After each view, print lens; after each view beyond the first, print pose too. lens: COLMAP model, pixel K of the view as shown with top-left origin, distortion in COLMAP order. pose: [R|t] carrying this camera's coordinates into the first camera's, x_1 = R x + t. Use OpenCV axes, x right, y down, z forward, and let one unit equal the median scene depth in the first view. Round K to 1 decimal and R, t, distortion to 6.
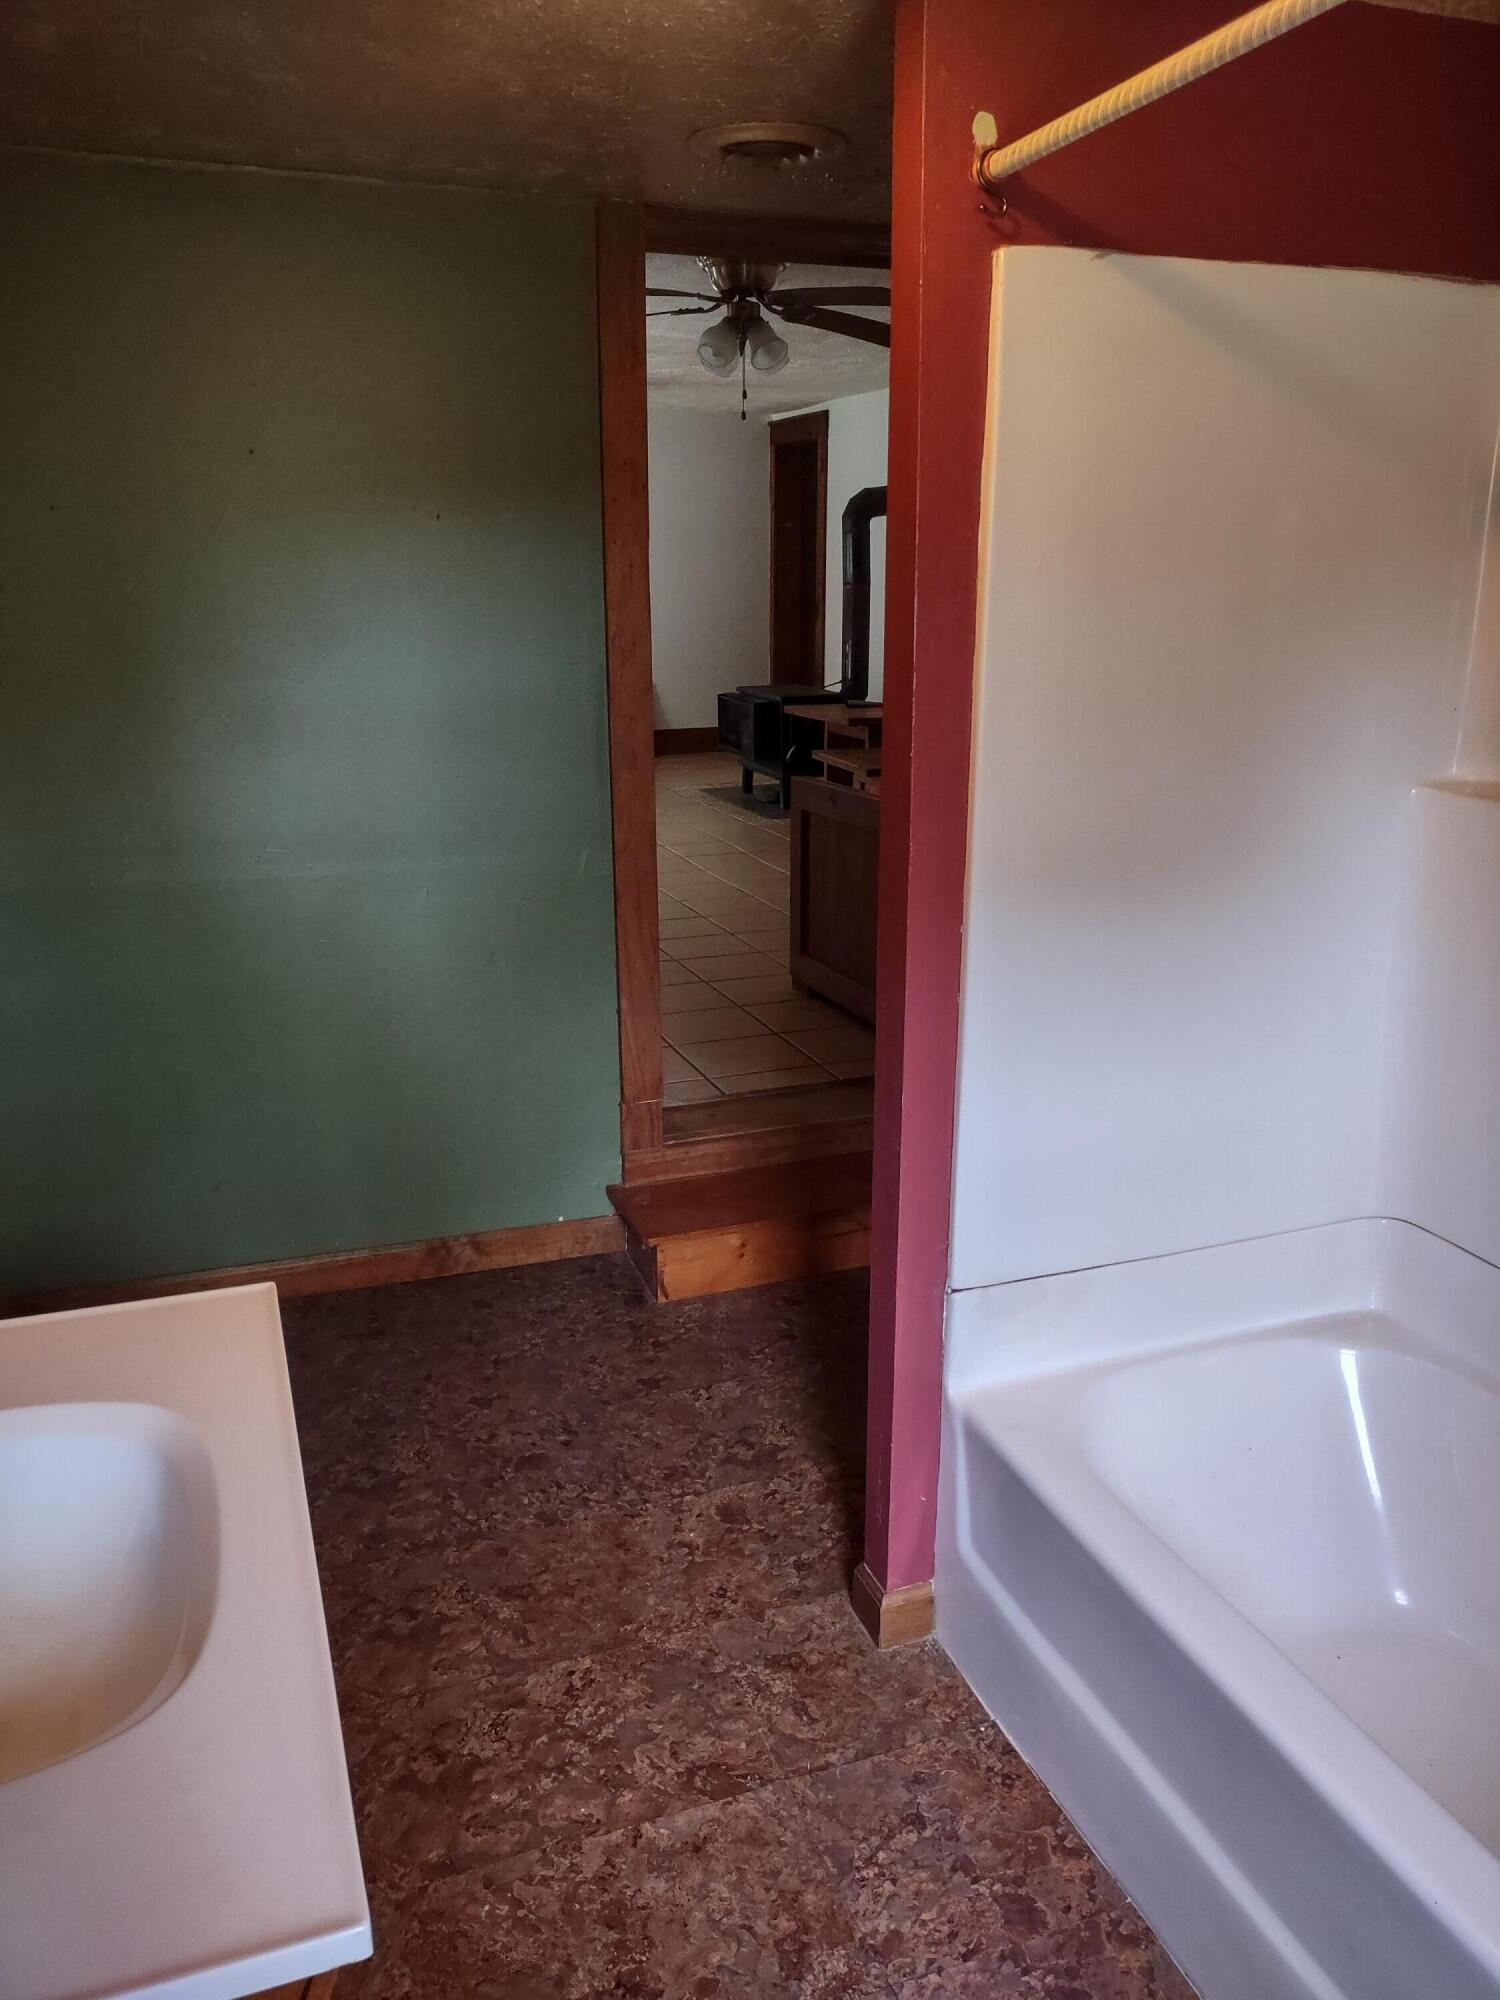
lens RADIAL K [[1513.1, 0, 745.7], [0, 1513.1, 996.1], [0, 0, 1]] dist [0.014168, -0.016921]
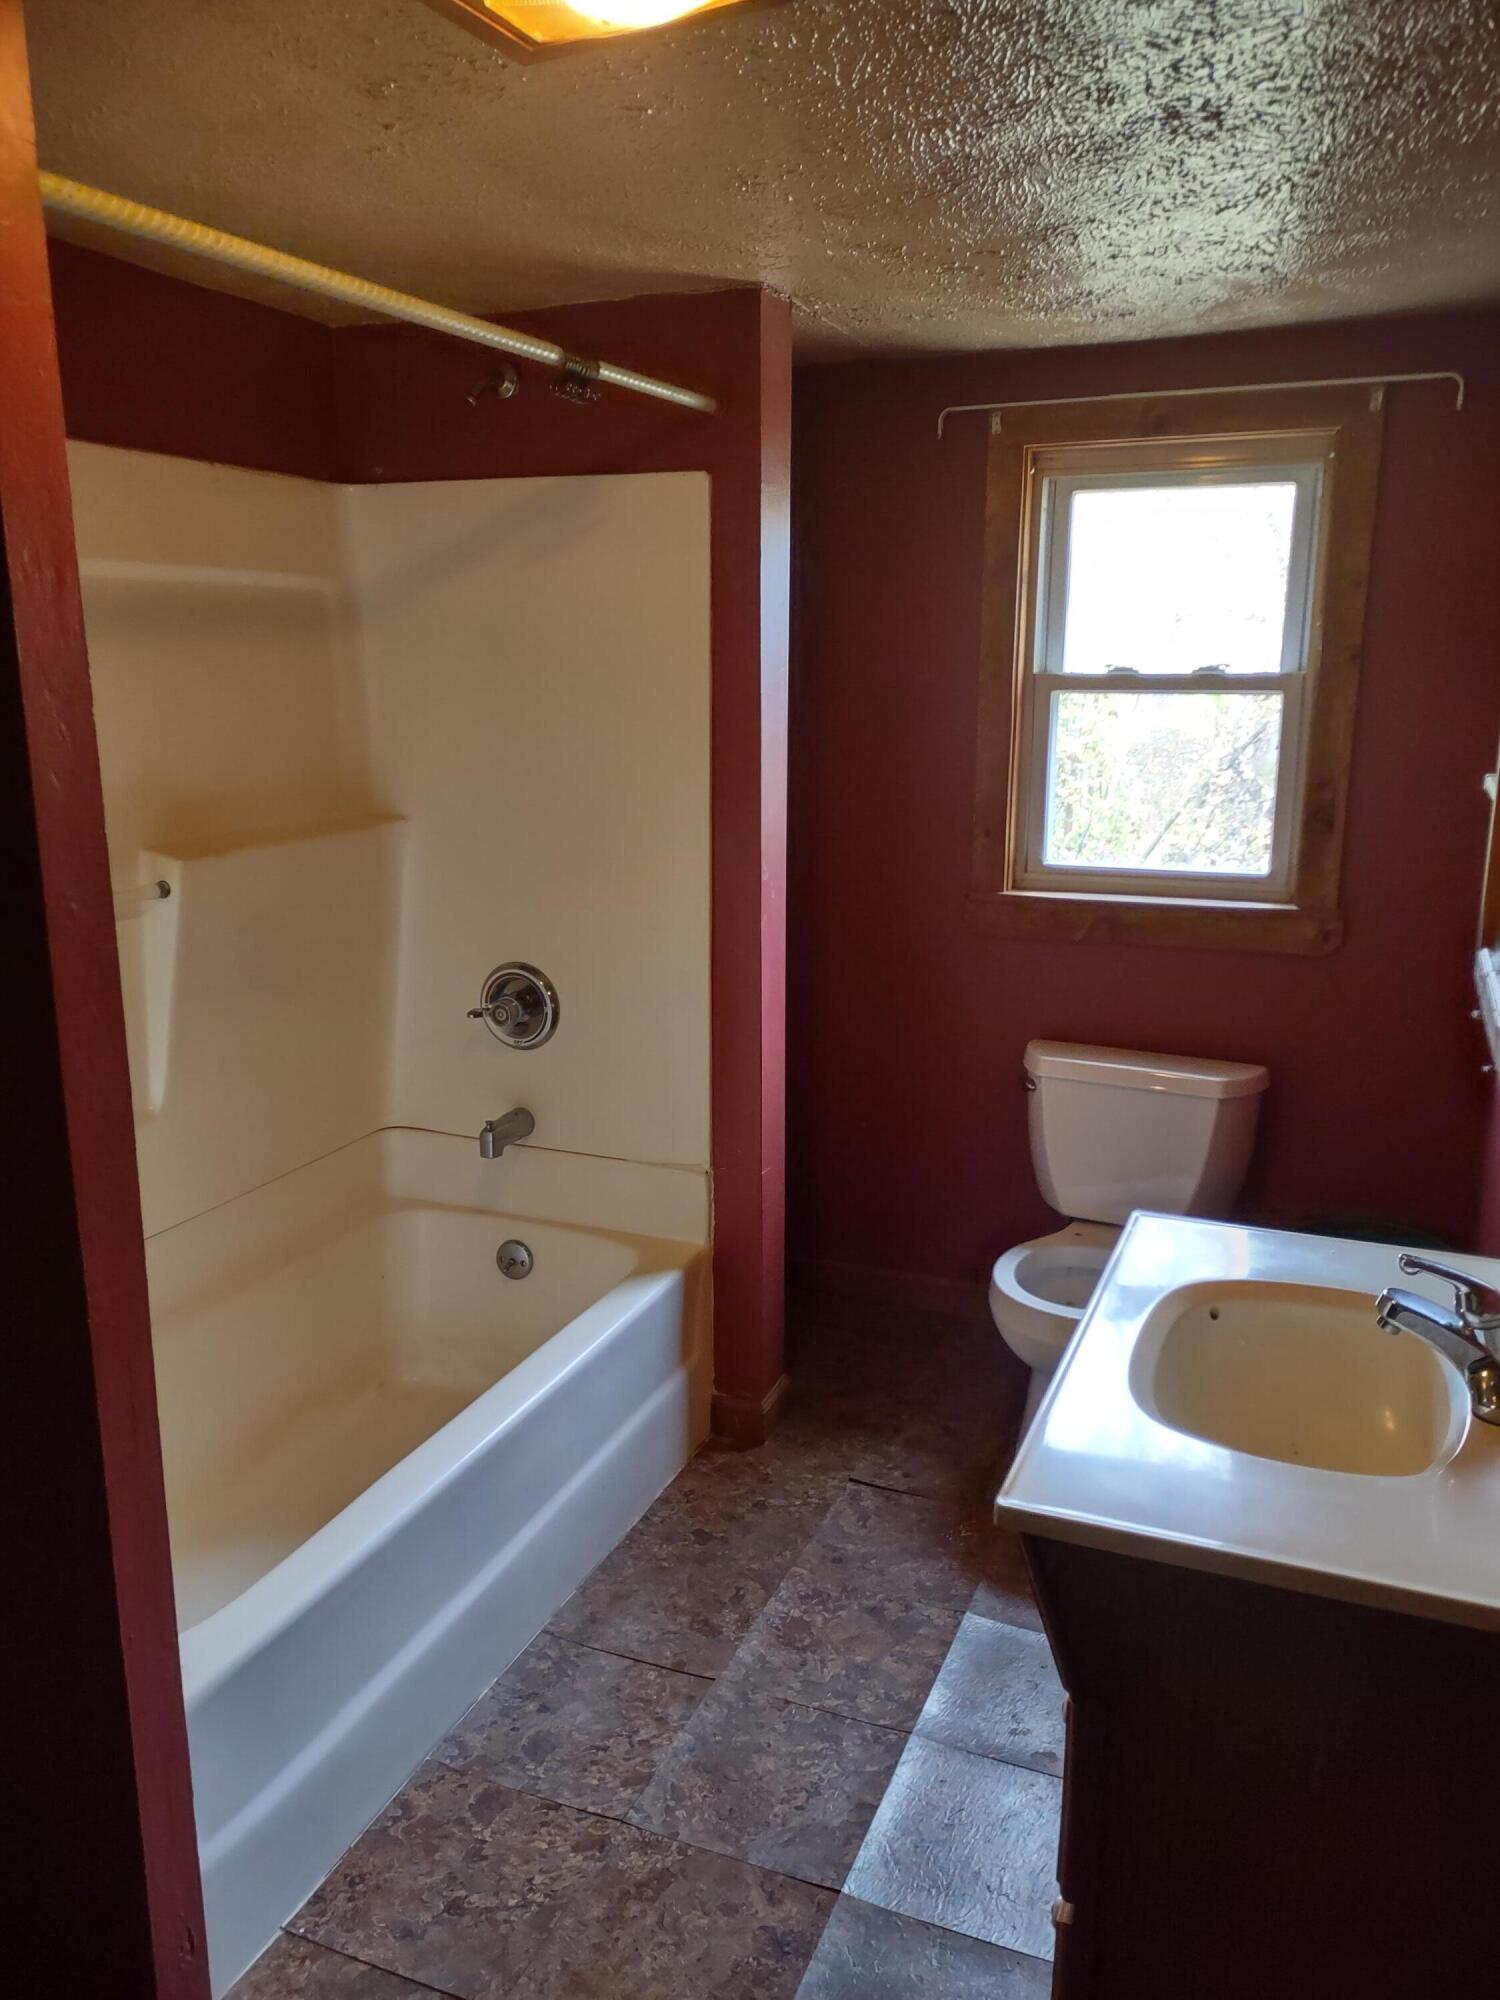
lens RADIAL K [[1513.1, 0, 746.3], [0, 1513.1, 1002.8], [0, 0, 1]] dist [0.014168, -0.016921]
pose [[-0.732347, -0.154347, 0.663208, -0.625442], [0.179168, 0.895973, 0.406364, -0.383668], [-0.656937, 0.416425, -0.628509, 1.293609]]
